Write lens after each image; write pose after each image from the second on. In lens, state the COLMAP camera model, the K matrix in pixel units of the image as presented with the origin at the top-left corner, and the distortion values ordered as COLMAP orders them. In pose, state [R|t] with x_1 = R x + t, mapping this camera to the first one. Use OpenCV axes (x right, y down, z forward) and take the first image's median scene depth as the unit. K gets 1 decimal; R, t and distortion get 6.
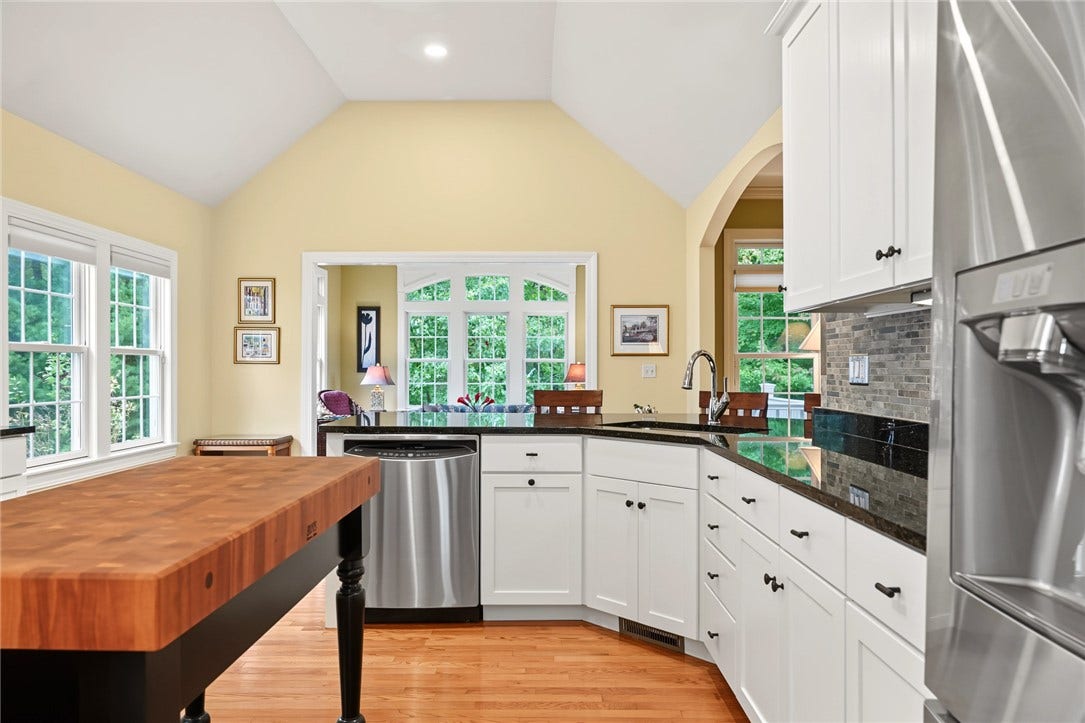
lens RADIAL K [[595.7, 0, 542.5], [0, 595.7, 361.5], [0, 0, 1]] dist [0.002138, 0.000113]
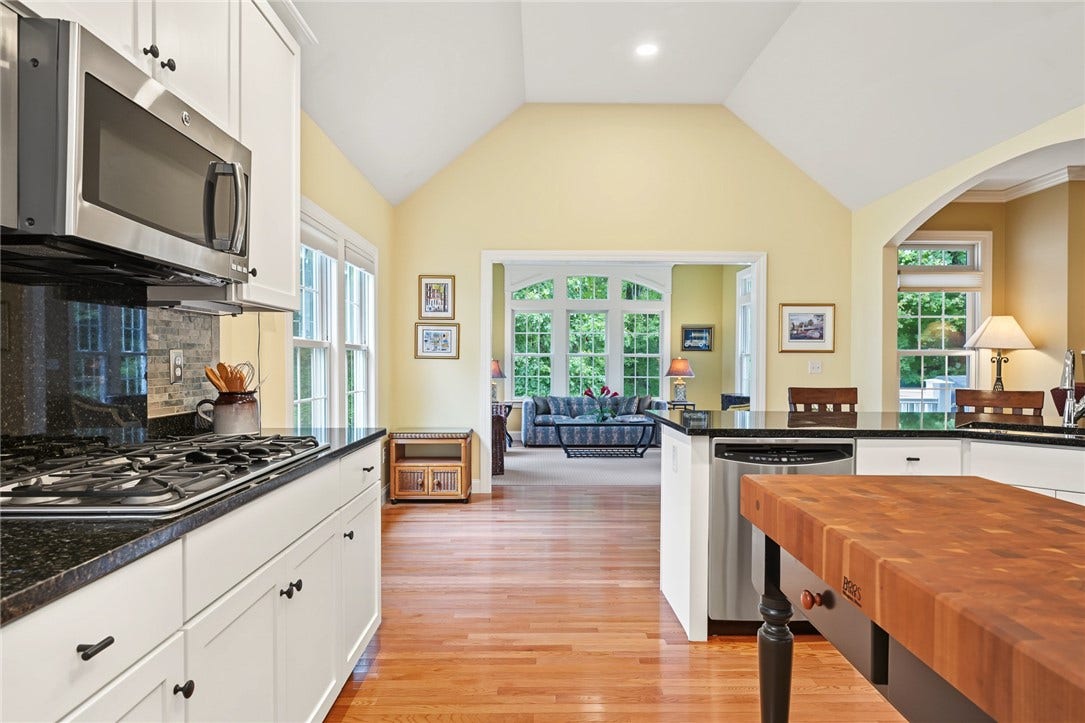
lens RADIAL K [[526.9, 0, 542.5], [0, 526.9, 361.5], [0, 0, 1]] dist [-0.016014, 0.000039]
pose [[0.999956, 0.003726, 0.008649, -0.305291], [-0.003833, 0.999916, 0.012385, -0.003322], [-0.008603, -0.012418, 0.999886, 0.088595]]
